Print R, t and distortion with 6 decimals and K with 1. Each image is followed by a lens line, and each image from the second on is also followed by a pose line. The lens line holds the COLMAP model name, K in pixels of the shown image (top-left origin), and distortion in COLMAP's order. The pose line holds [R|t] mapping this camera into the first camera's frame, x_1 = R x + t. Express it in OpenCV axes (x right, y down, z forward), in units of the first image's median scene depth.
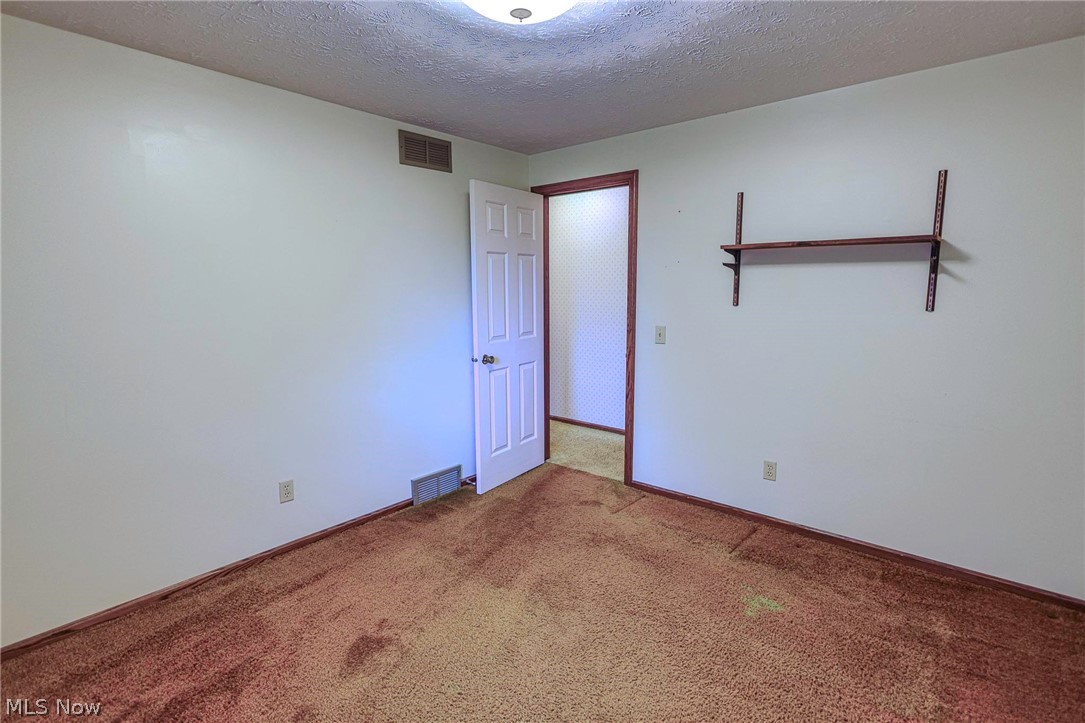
lens RADIAL K [[533.5, 0, 542.5], [0, 533.5, 361.5], [0, 0, 1]] dist [0.004081, 0.001170]
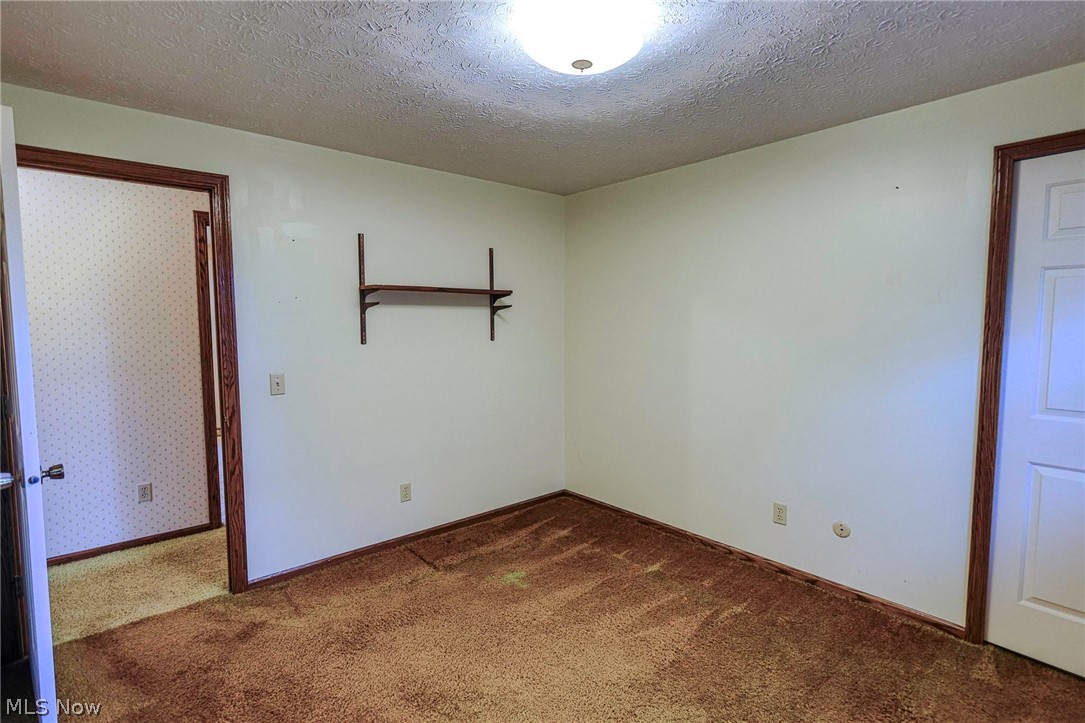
lens RADIAL K [[533.5, 0, 542.5], [0, 533.5, 361.5], [0, 0, 1]] dist [0.004081, 0.001170]
pose [[0.154544, -0.074326, 0.985186, -0.626006], [0.149037, 0.987509, 0.051122, -0.078640], [-0.976680, 0.138928, 0.163690, 0.546566]]
